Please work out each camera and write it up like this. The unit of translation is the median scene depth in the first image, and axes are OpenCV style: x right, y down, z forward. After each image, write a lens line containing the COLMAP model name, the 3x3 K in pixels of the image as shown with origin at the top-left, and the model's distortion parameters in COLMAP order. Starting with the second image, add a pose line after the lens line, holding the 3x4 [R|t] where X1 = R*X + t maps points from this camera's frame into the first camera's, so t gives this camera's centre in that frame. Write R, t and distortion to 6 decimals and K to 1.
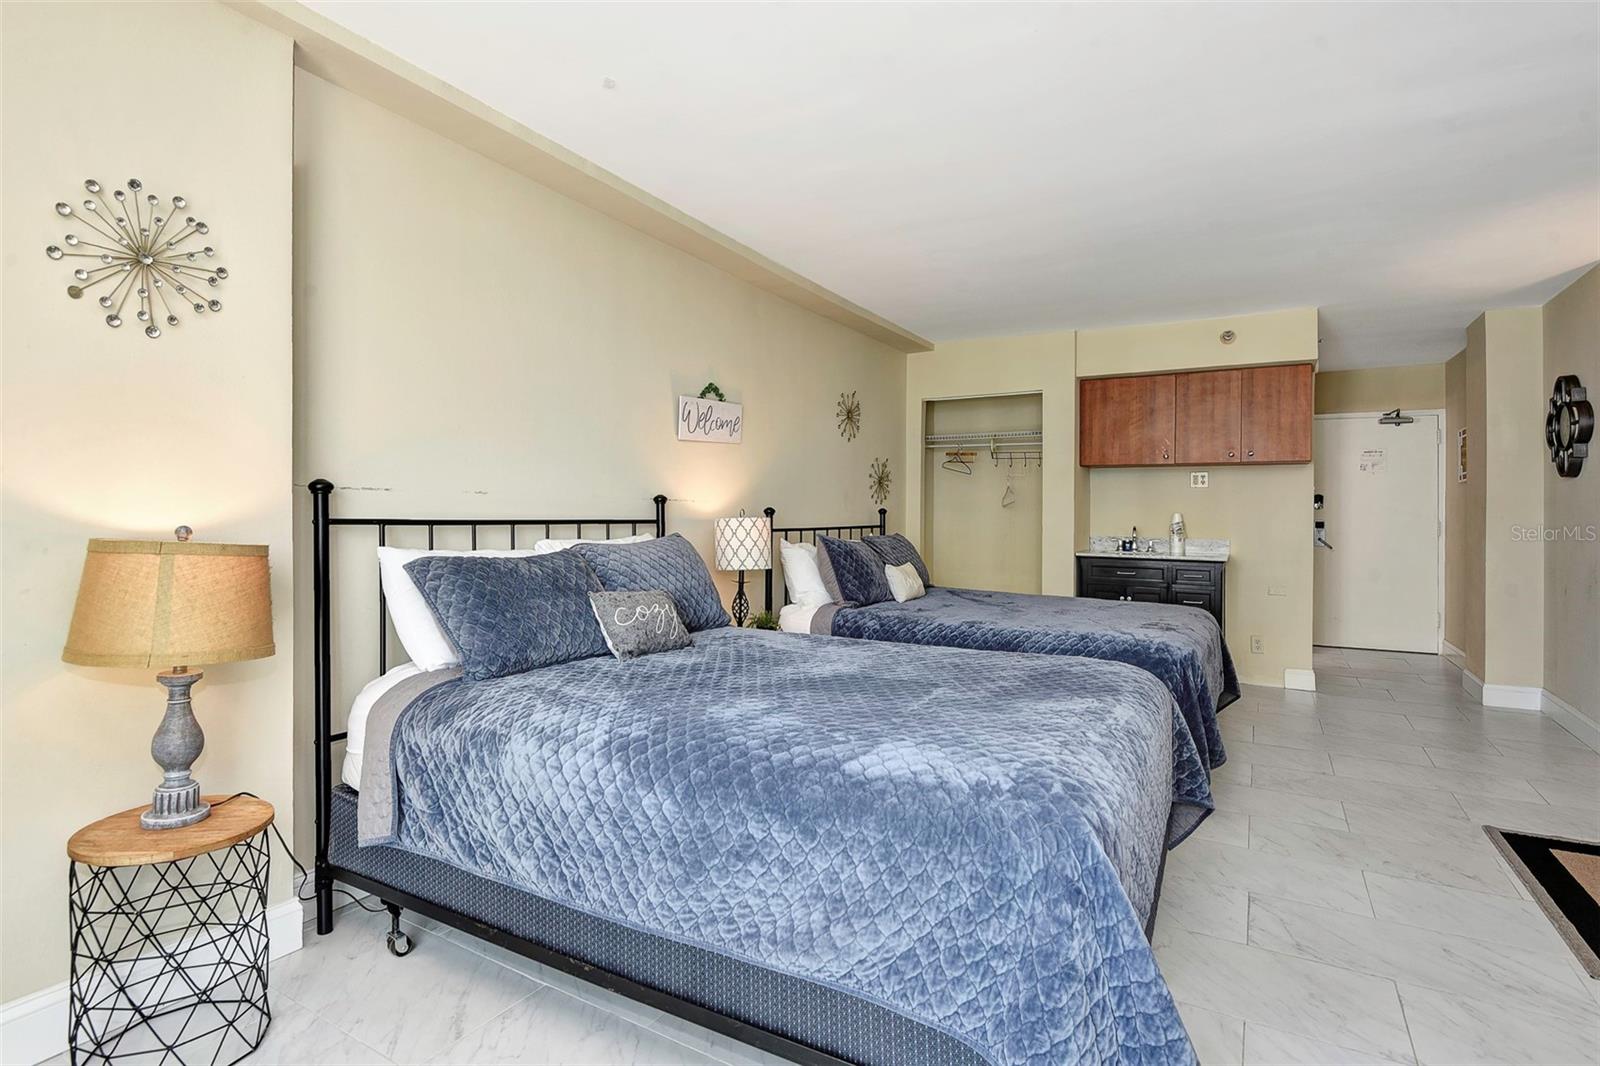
lens RADIAL K [[786.3, 0, 792.7], [0, 786.3, 509.3], [0, 0, 1]] dist [0.024431, -0.027625]
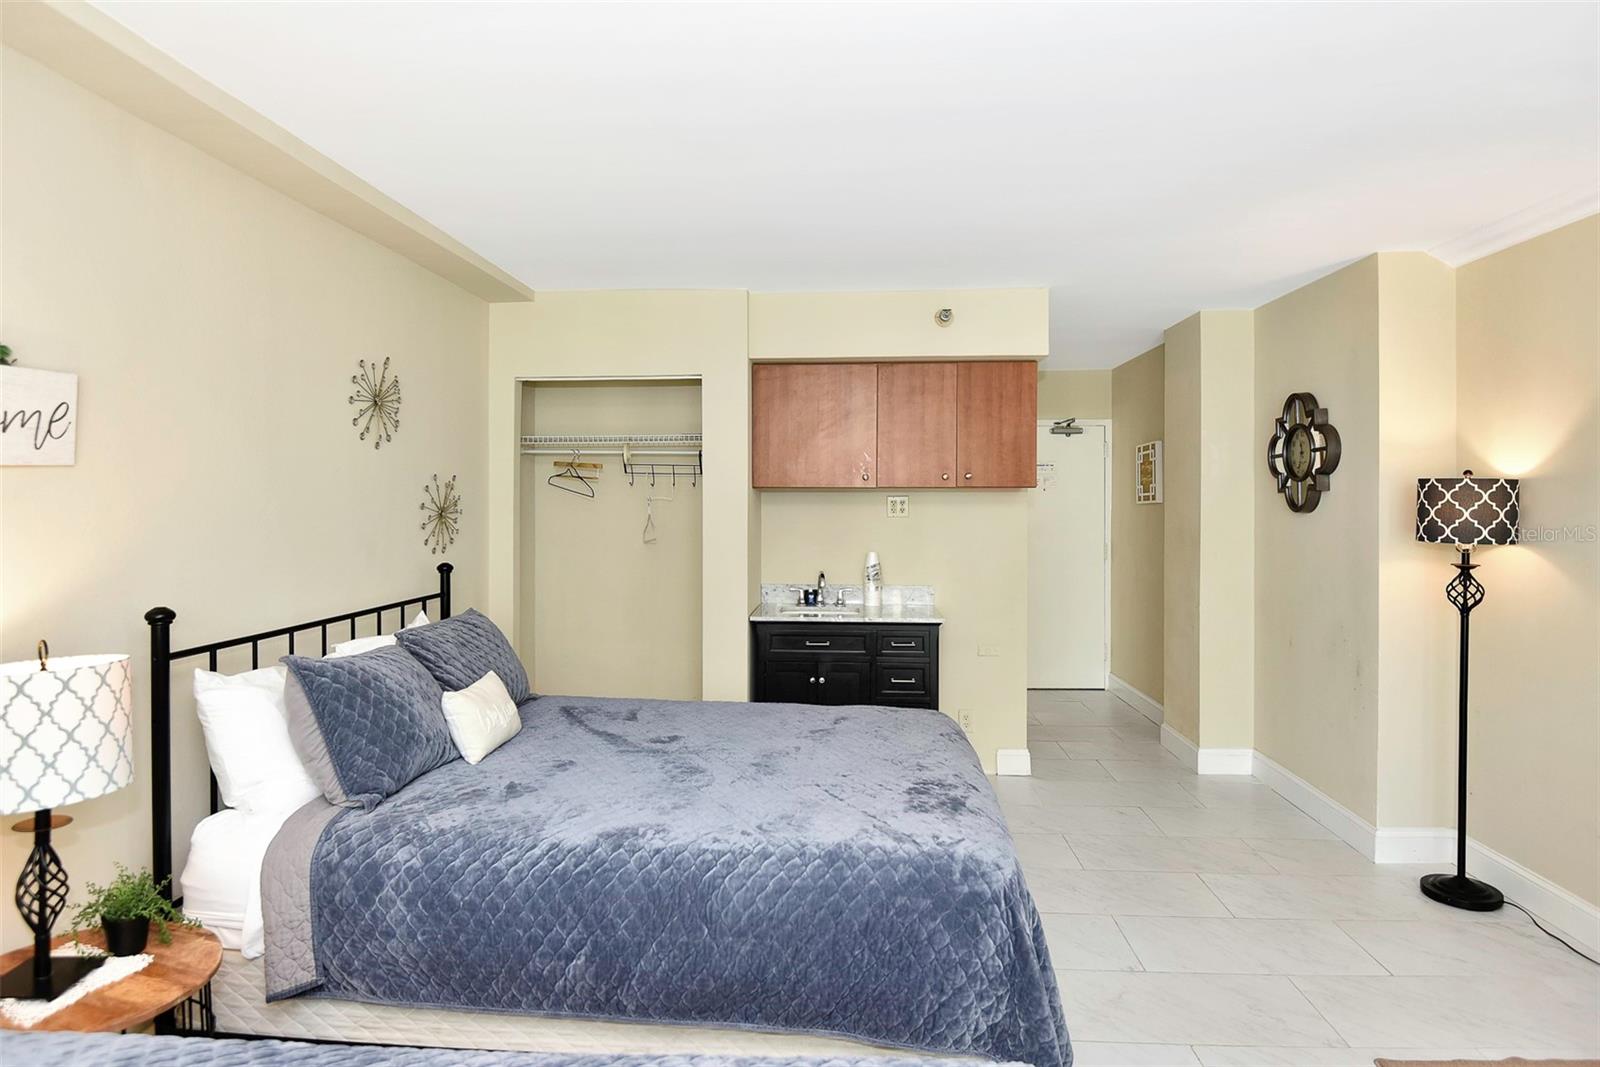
lens RADIAL K [[870.1, 0, 789.5], [0, 870.1, 506.0], [0, 0, 1]] dist [0.007508, -0.033875]
pose [[0.894298, -0.011449, 0.447325, 0.057181], [0.007370, 0.999914, 0.010858, -0.050391], [-0.447411, -0.006413, 0.894305, 0.326010]]
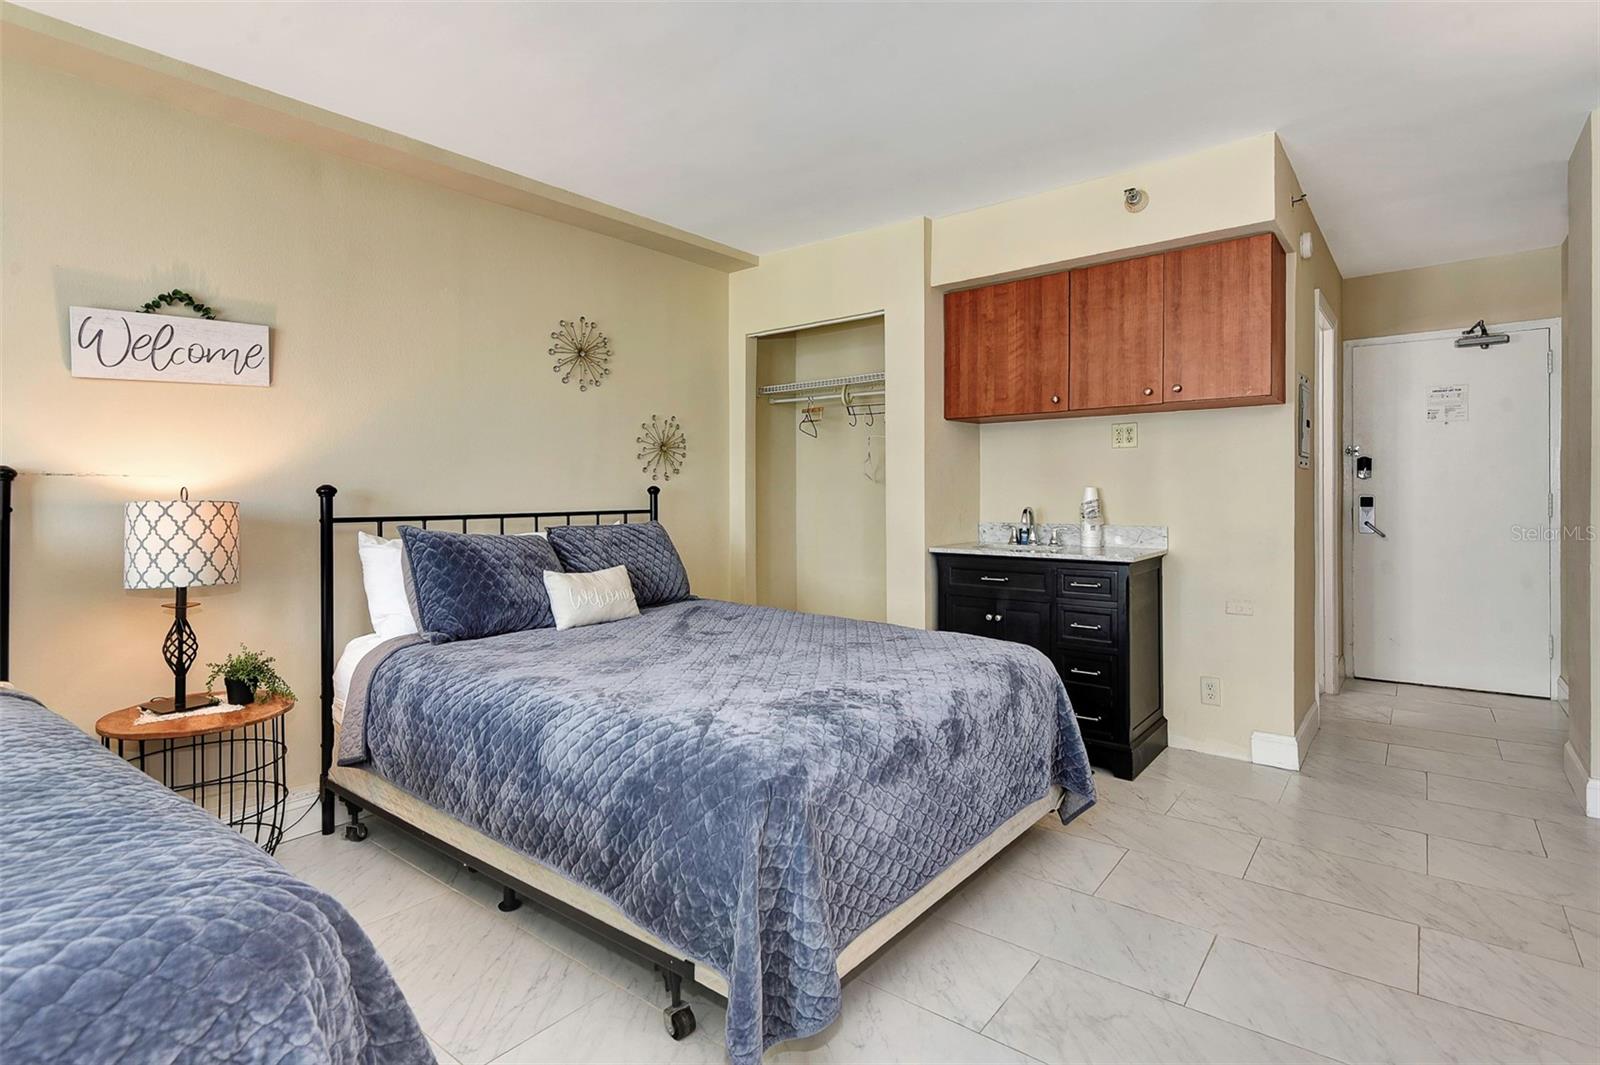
lens RADIAL K [[786.3, 0, 792.7], [0, 786.3, 508.8], [0, 0, 1]] dist [0.024431, -0.027625]
pose [[0.989092, -0.010220, -0.146946, 0.357156], [0.013146, 0.999734, 0.018953, 0.007676], [0.146714, -0.020678, 0.988963, 0.329187]]
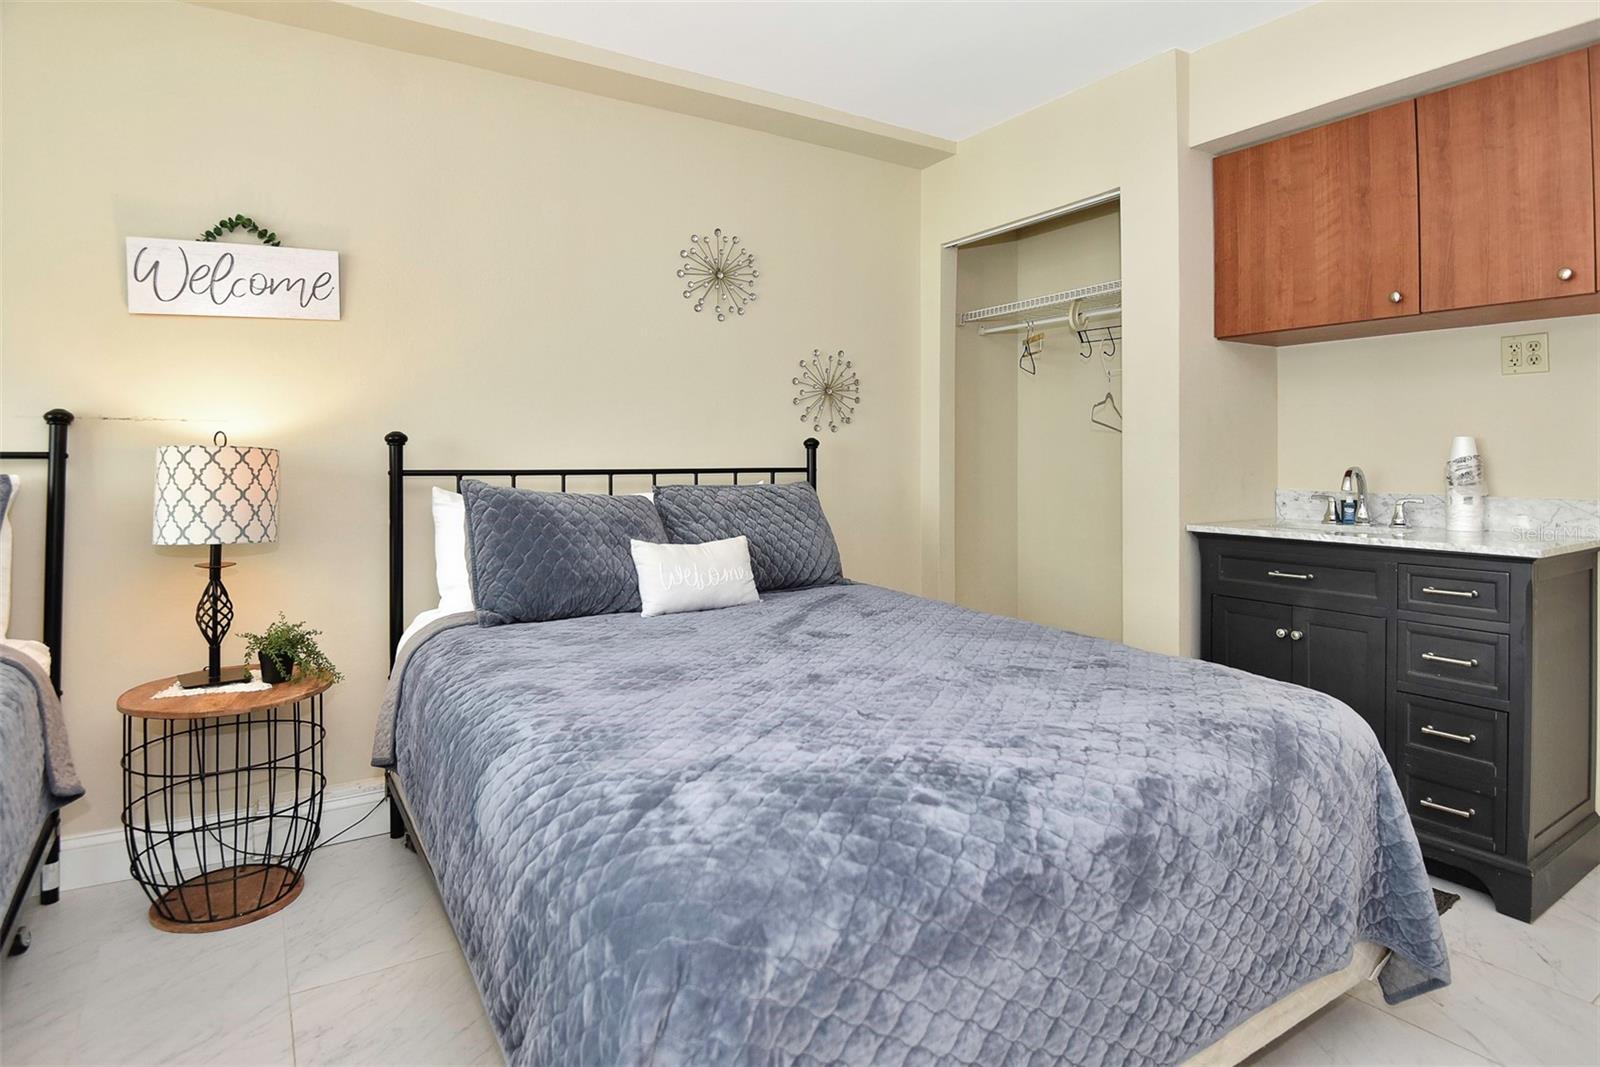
lens RADIAL K [[863.6, 0, 784.9], [0, 863.6, 458.5], [0, 0, 1]] dist [0.010653, -0.033198]
pose [[0.889923, -0.010219, -0.455995, 0.396243], [0.008914, 0.999948, -0.005012, 0.017038], [0.456023, 0.000396, 0.889968, 0.457104]]
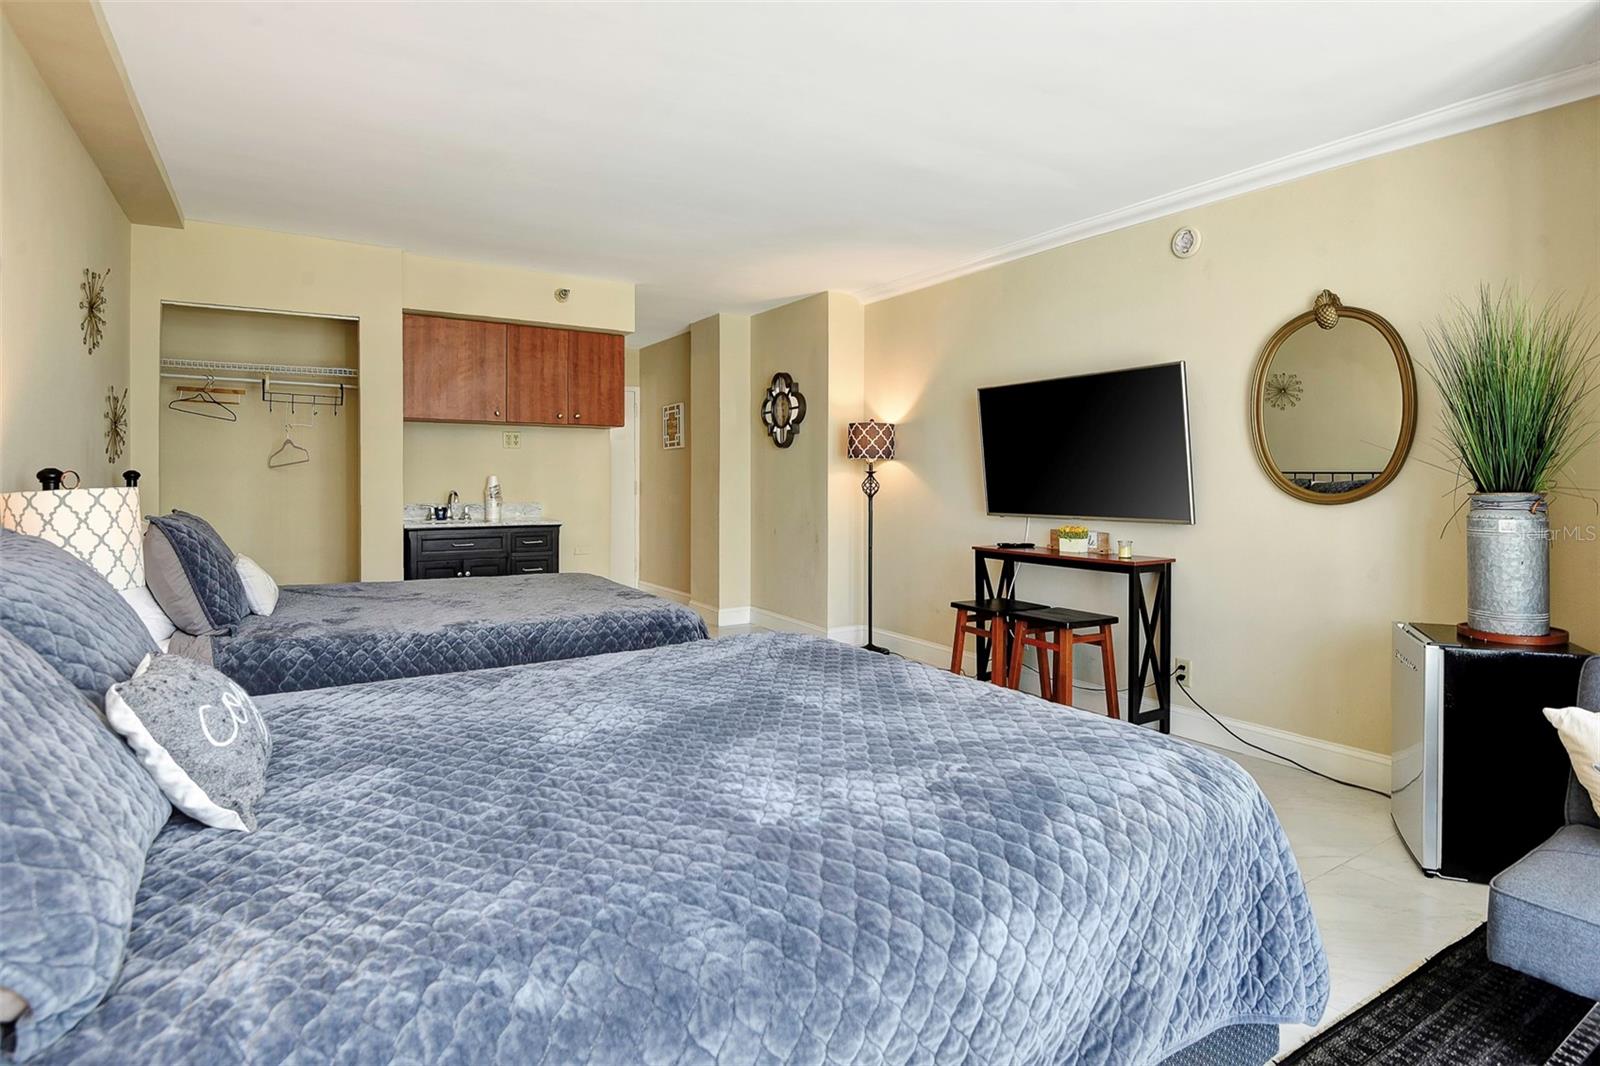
lens RADIAL K [[833.3, 0, 795.9], [0, 833.3, 499.3], [0, 0, 1]] dist [0.001204, -0.028401]
pose [[0.456964, -0.029696, 0.888989, -0.229489], [-0.000265, 0.999438, 0.033521, -0.000219], [-0.889485, -0.015553, 0.456700, 0.256343]]
